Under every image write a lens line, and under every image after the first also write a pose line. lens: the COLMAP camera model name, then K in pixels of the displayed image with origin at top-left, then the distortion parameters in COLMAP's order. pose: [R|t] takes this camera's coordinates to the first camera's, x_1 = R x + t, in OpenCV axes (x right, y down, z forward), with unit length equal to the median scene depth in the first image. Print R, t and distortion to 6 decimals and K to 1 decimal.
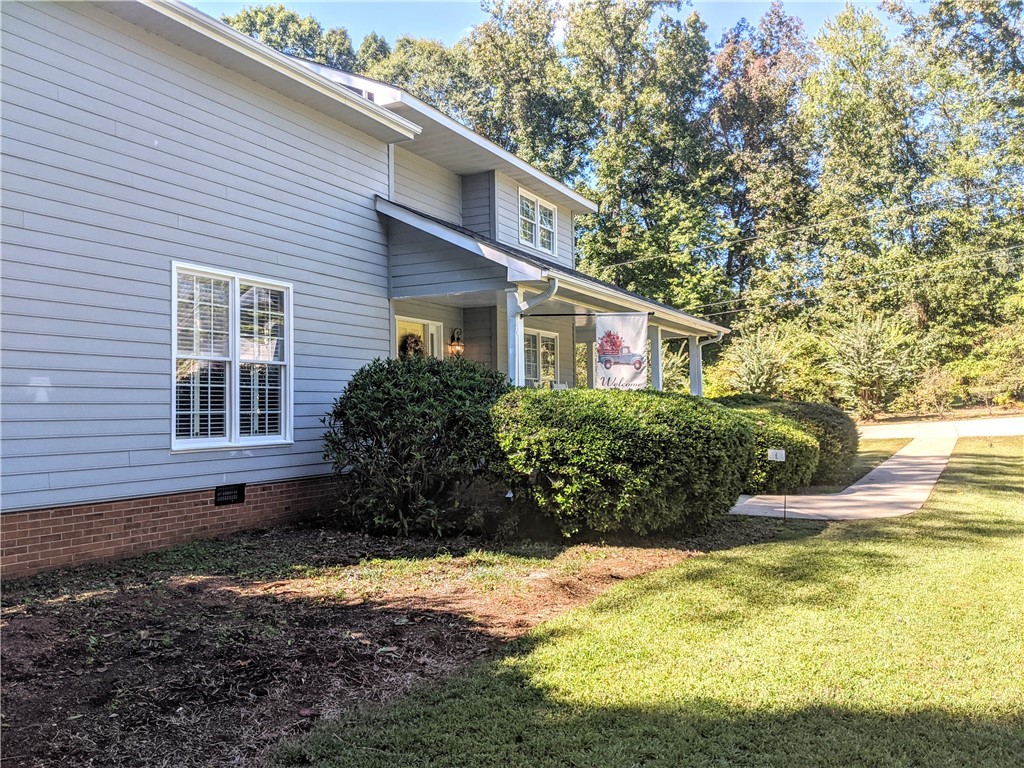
lens RADIAL K [[821.6, 0, 512.0], [0, 821.6, 384.0], [0, 0, 1]] dist [0.105243, -0.143245]
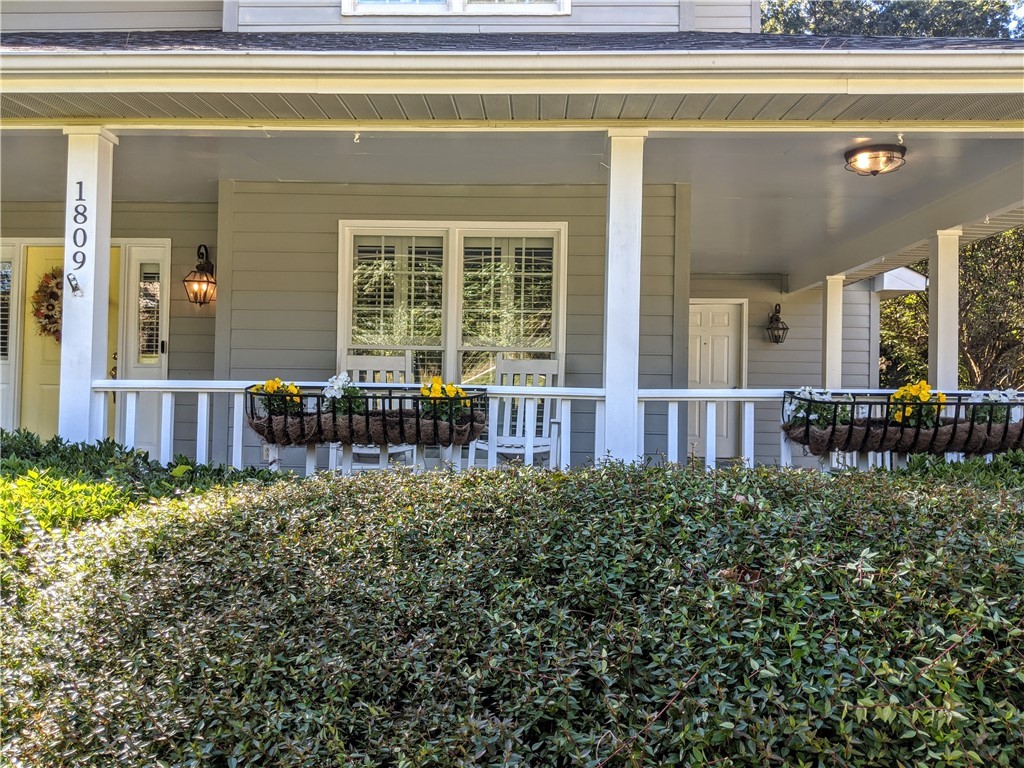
lens RADIAL K [[793.9, 0, 512.0], [0, 793.9, 384.0], [0, 0, 1]] dist [-0.003914, -0.002942]
pose [[0.428756, 0.001917, -0.903418, 0.158863], [0.001794, 0.999994, 0.002973, 0.003999], [0.903419, -0.002896, 0.428750, 0.364175]]
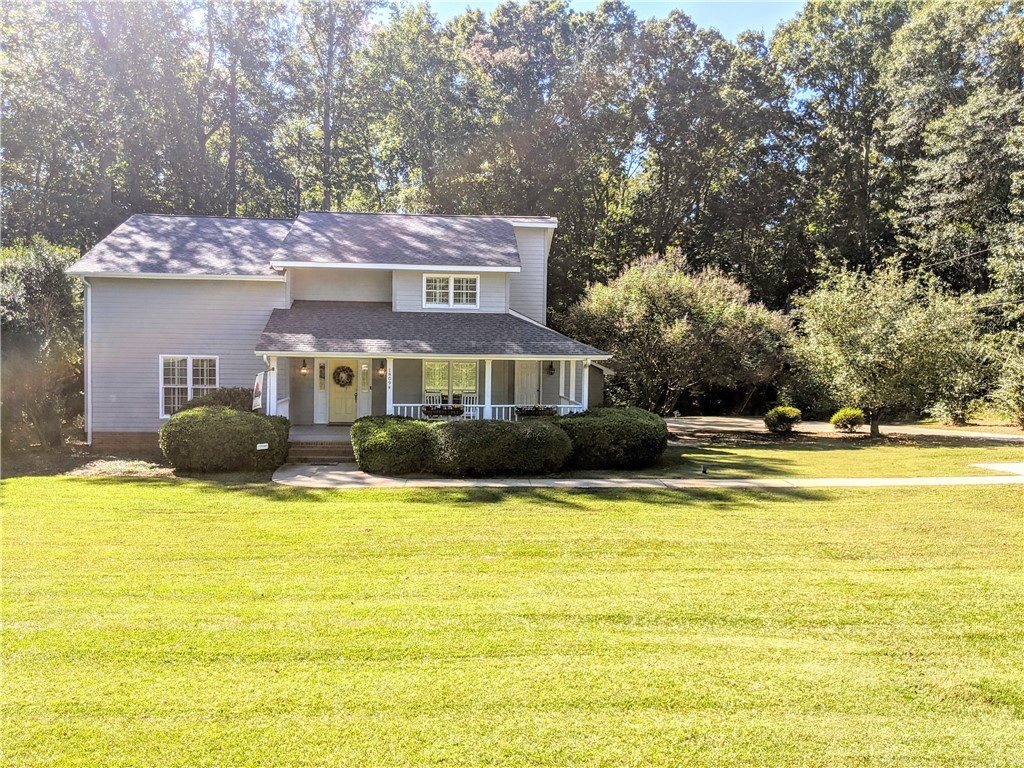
lens RADIAL K [[812.8, 0, 485.4], [0, 812.8, 384.7], [0, 0, 1]] dist [0.077787, -0.001908]
pose [[0.501496, 0.059365, -0.863121, 0.592942], [0.004795, 0.997437, 0.071389, -0.053699], [0.865147, -0.039940, 0.499926, 0.117265]]
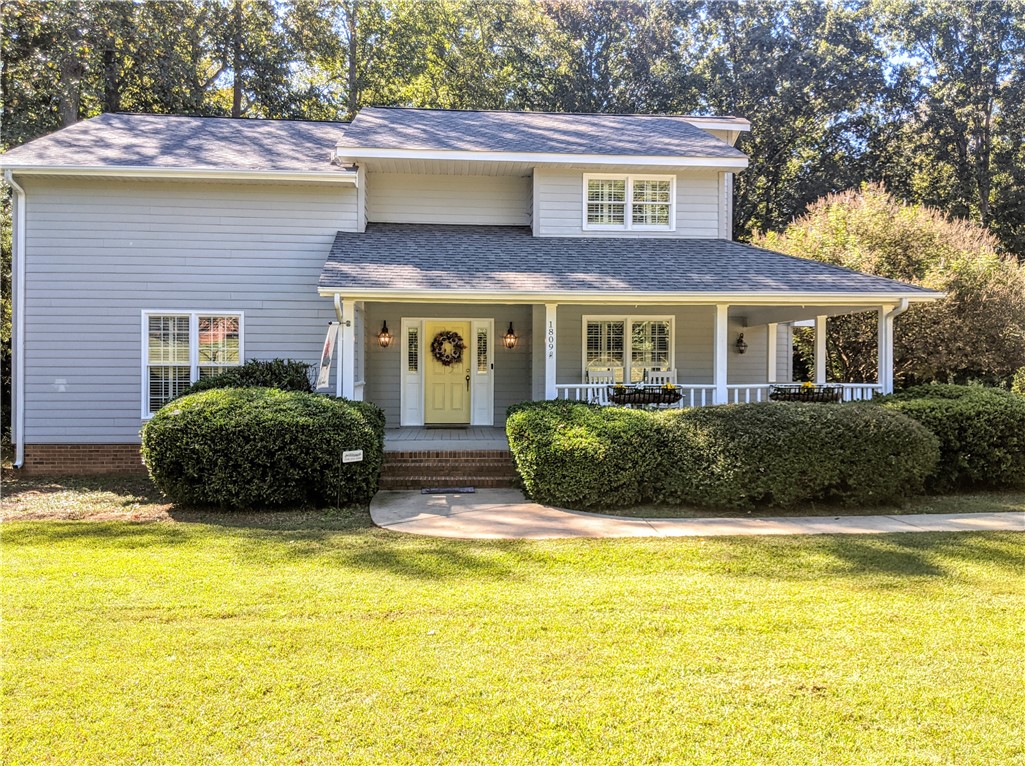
lens RADIAL K [[822.4, 0, 512.5], [0, 822.4, 383.0], [0, 0, 1]] dist [0.105243, -0.143245]
pose [[0.535377, 0.020846, -0.844356, 0.322455], [0.016298, 0.999254, 0.035005, -0.009627], [0.844456, -0.032502, 0.534638, 0.157338]]
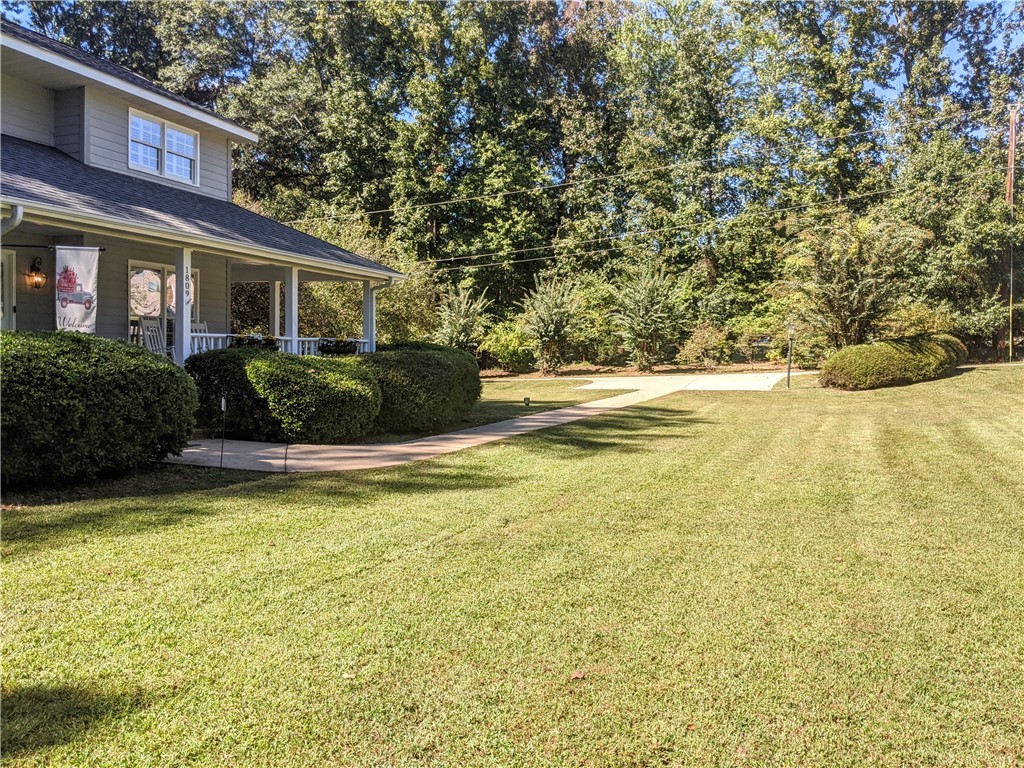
lens RADIAL K [[821.6, 0, 512.0], [0, 821.6, 384.0], [0, 0, 1]] dist [0.105243, -0.143245]
pose [[0.993490, 0.028723, 0.110235, 0.134580], [-0.036380, 0.997016, 0.068088, -0.003945], [-0.107950, -0.071656, 0.991571, 0.003506]]
